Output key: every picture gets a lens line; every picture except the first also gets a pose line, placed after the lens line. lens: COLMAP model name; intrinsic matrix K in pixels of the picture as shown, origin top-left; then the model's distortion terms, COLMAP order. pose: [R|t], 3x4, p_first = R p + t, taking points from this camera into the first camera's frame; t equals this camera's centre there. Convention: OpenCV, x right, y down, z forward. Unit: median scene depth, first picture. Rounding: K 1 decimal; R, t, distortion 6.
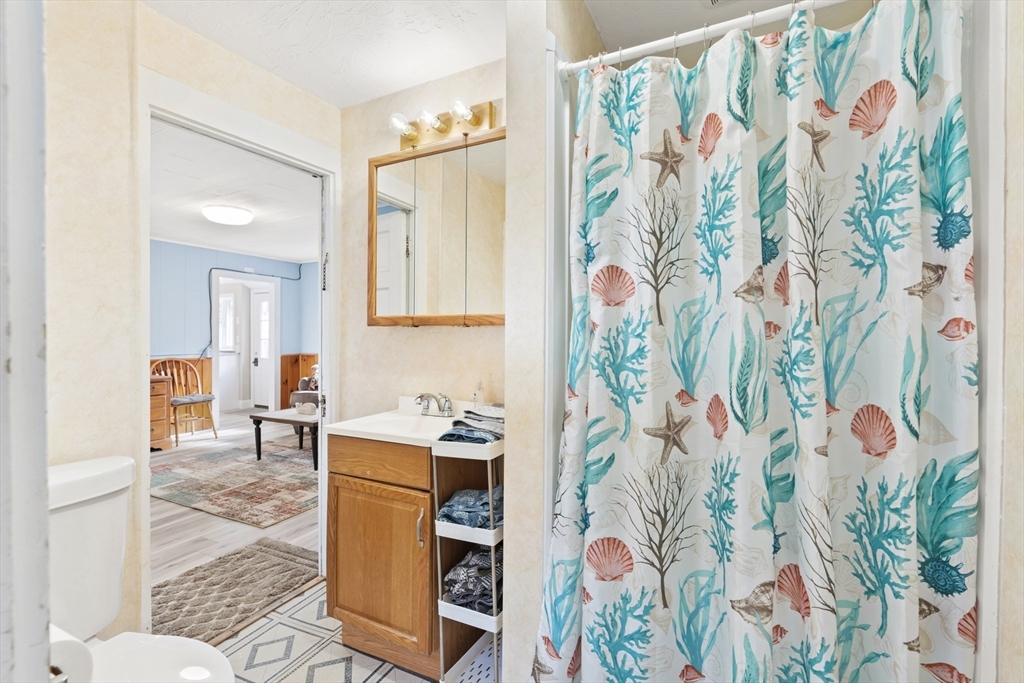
lens RADIAL K [[472.8, 0, 514.5], [0, 472.8, 331.2], [0, 0, 1]] dist [-0.000920, 0.001557]
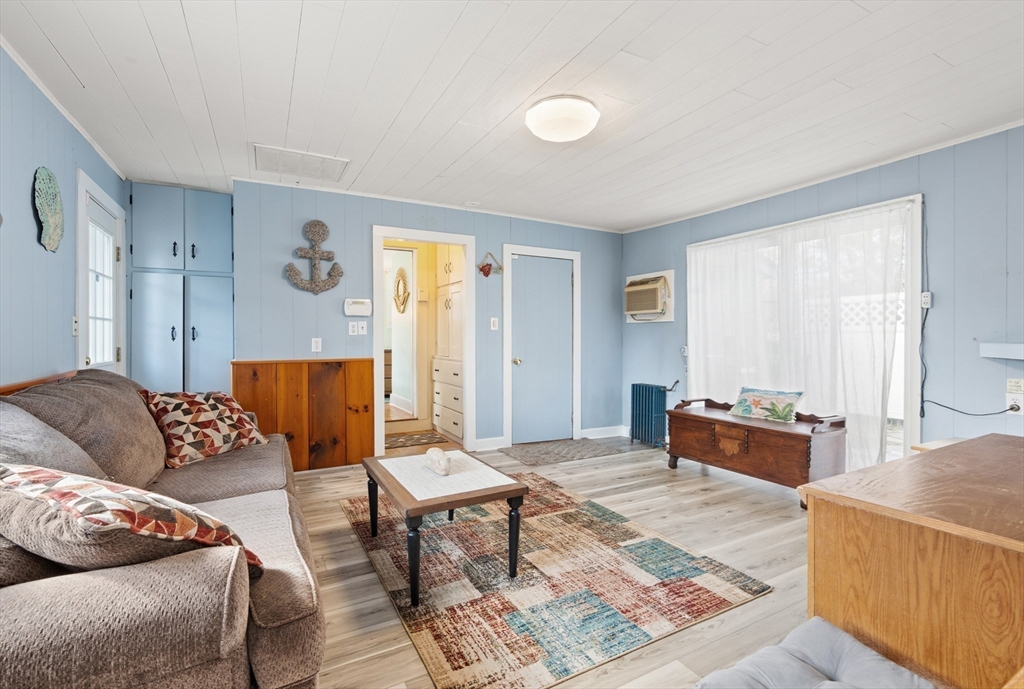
lens RADIAL K [[463.6, 0, 512.0], [0, 463.6, 344.5], [0, 0, 1]] dist [-0.001370, -0.000031]
pose [[-0.827431, -0.004665, 0.561548, -0.959418], [0.004158, 0.999887, 0.014433, 0.028787], [-0.561552, 0.014277, -0.827318, 1.653681]]
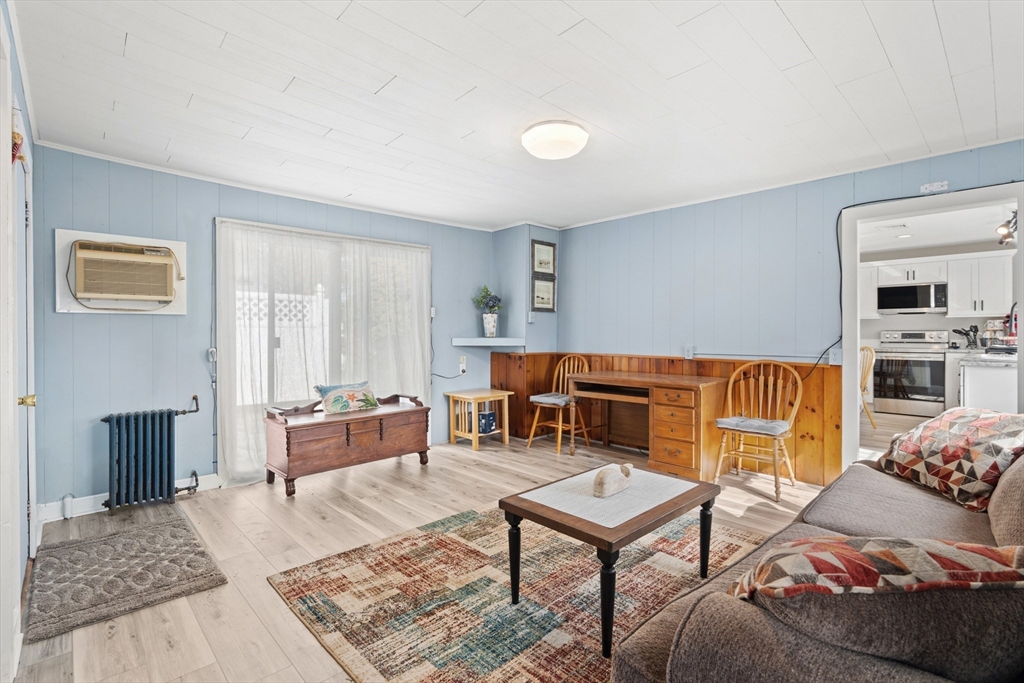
lens RADIAL K [[472.8, 0, 514.5], [0, 472.8, 331.2], [0, 0, 1]] dist [-0.000920, 0.001557]
pose [[-0.333123, 0.002795, -0.942879, 0.036488], [0.004020, 0.999991, 0.001544, 0.018450], [0.942875, -0.003277, -0.333131, 1.270785]]
